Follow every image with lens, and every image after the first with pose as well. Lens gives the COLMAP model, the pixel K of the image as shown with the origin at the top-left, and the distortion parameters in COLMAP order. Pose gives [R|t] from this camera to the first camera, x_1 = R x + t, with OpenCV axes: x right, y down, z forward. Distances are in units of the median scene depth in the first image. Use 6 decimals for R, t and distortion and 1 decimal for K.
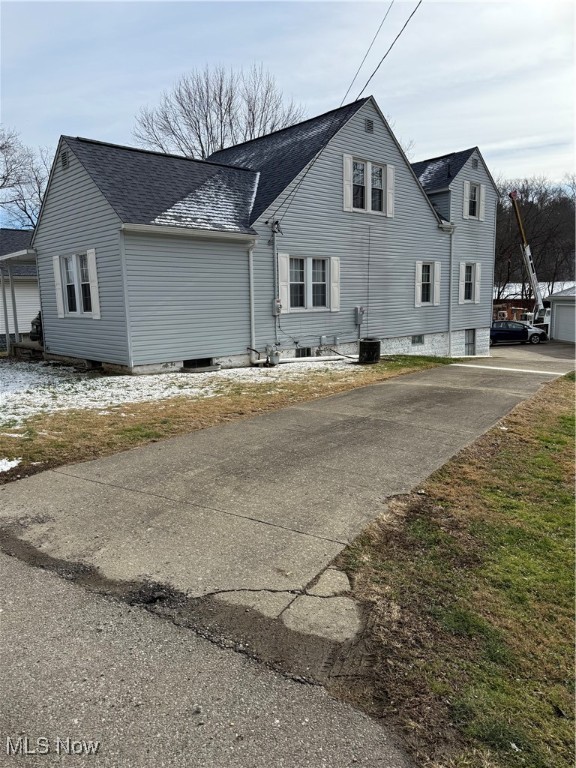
lens RADIAL K [[538.5, 0, 285.3], [0, 538.5, 386.4], [0, 0, 1]] dist [0.044894, -0.059106]
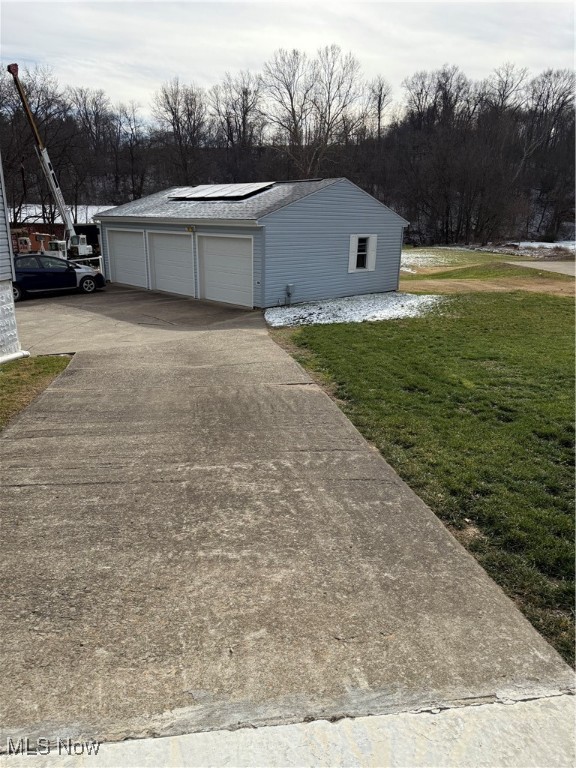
lens RADIAL K [[538.5, 0, 285.3], [0, 538.5, 386.4], [0, 0, 1]] dist [0.044894, -0.059106]
pose [[0.685083, -0.173542, 0.707492, 0.250451], [0.080831, 0.983321, 0.162929, -0.090837], [-0.723967, -0.054432, 0.687684, 0.649448]]
